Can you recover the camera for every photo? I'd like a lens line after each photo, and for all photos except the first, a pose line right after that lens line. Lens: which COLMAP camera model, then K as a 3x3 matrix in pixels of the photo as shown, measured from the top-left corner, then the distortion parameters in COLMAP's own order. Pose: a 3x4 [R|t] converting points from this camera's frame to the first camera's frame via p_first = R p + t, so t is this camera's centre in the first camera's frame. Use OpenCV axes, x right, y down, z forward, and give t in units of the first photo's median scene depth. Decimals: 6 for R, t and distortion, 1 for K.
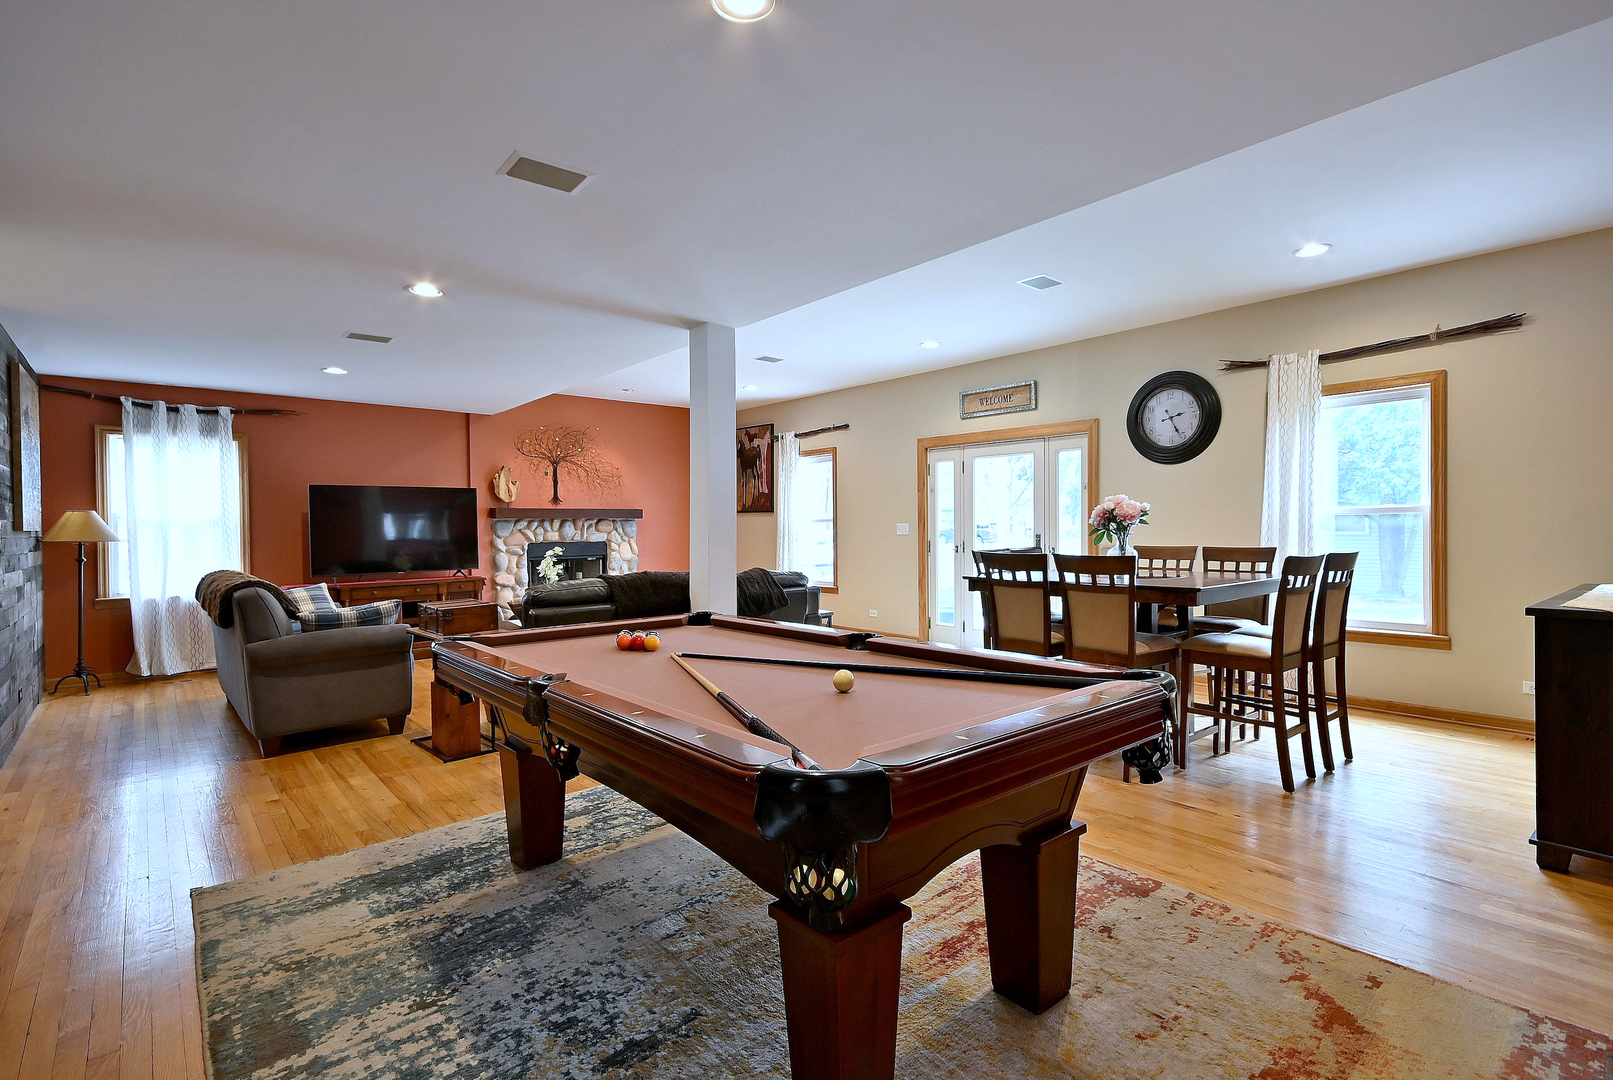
lens RADIAL K [[752.0, 0, 801.9], [0, 752.0, 521.8], [0, 0, 1]] dist [0.011295, 0.000294]
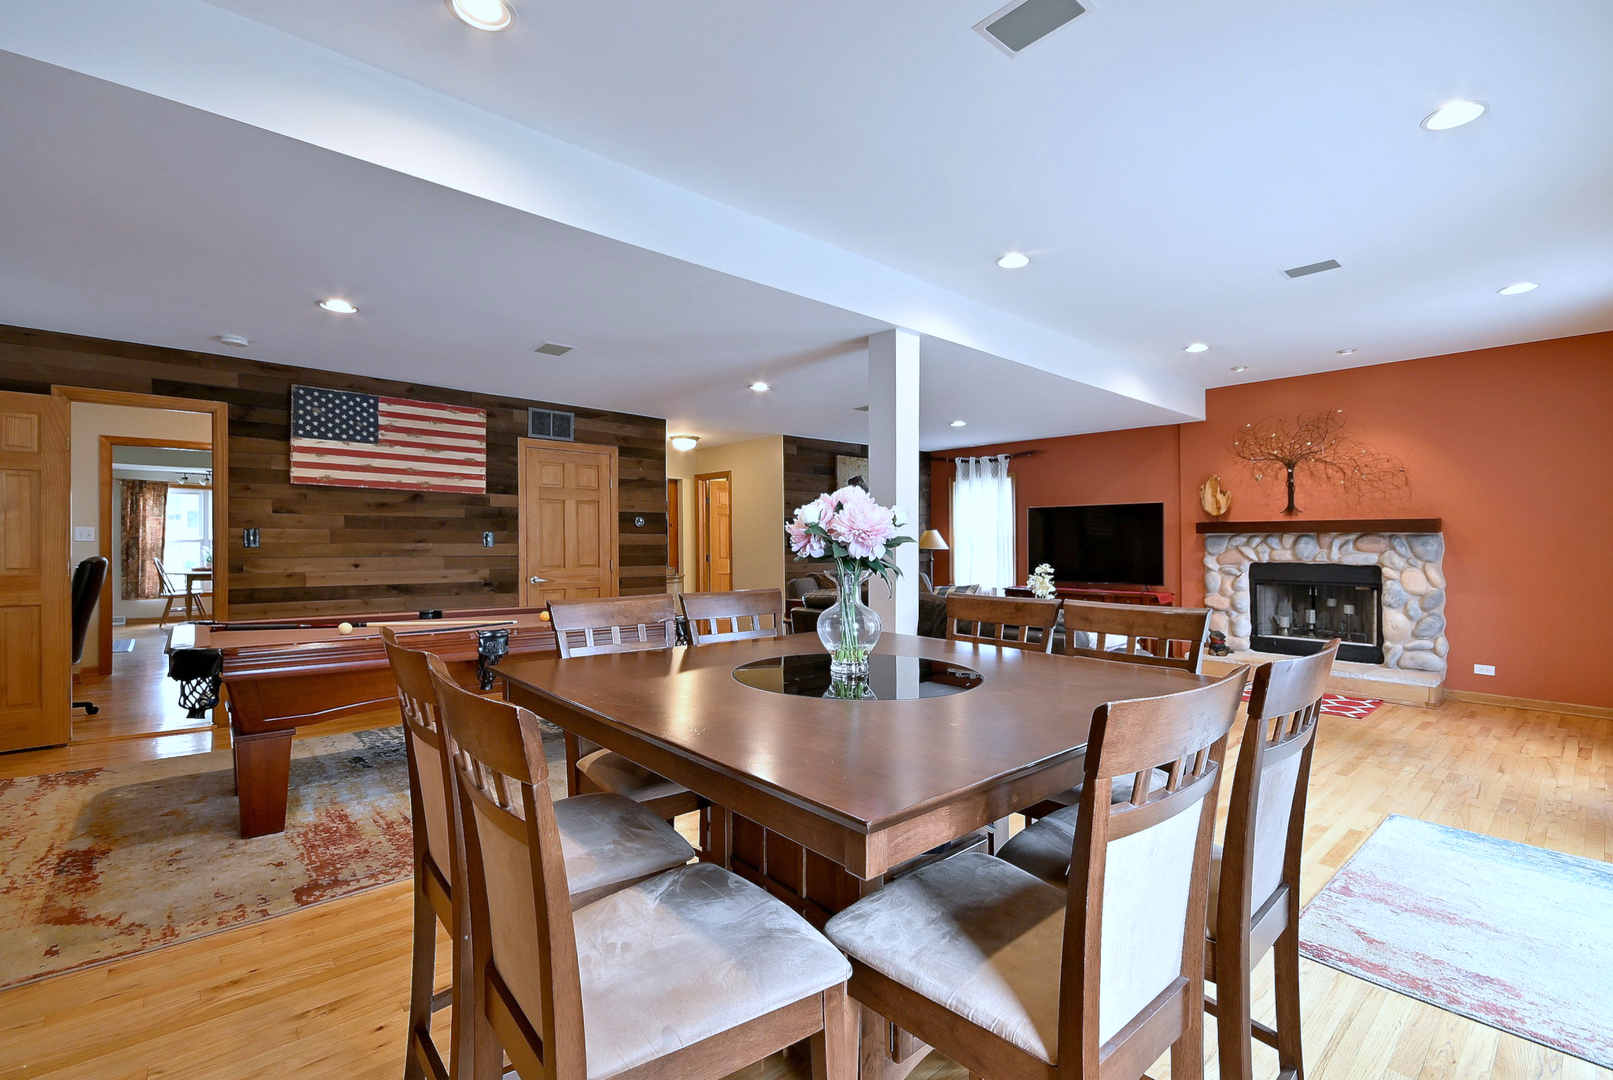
lens RADIAL K [[684.1, 0, 781.2], [0, 684.1, 543.4], [0, 0, 1]] dist [0.000413, -0.000287]
pose [[0.026382, 0.013527, -0.999560, 0.397894], [0.004537, 0.999897, 0.013651, -0.006072], [0.999642, -0.004896, 0.026318, 0.458090]]
